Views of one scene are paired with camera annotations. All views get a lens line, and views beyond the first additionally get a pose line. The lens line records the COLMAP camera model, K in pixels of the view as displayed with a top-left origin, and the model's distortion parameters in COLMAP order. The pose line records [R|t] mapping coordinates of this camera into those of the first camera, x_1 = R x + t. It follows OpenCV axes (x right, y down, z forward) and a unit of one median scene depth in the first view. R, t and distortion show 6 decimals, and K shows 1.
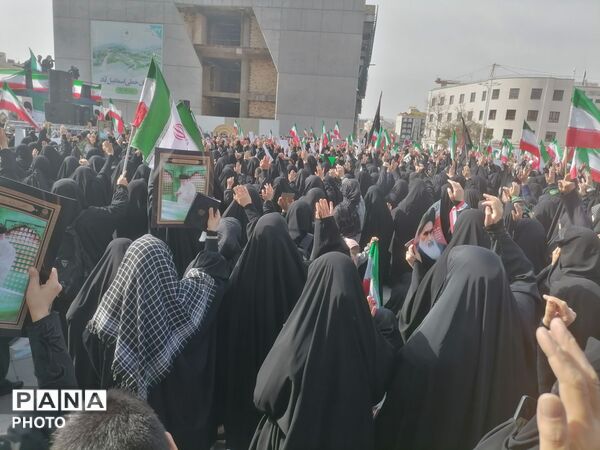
lens RADIAL K [[452.9, 0, 302.6], [0, 452.9, 215.0], [0, 0, 1]] dist [0.039618, -0.014074]
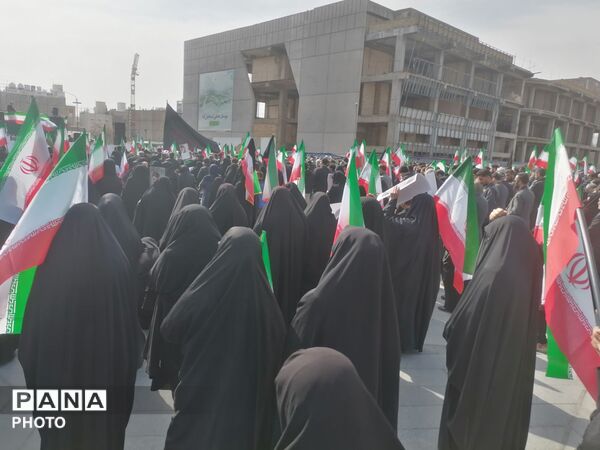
lens RADIAL K [[452.9, 0, 302.6], [0, 452.9, 215.0], [0, 0, 1]] dist [0.039618, -0.014074]
pose [[0.793784, 0.048087, -0.606296, 0.259715], [-0.093891, 0.994608, -0.044039, 0.008530], [0.600909, 0.091883, 0.794019, 0.064680]]
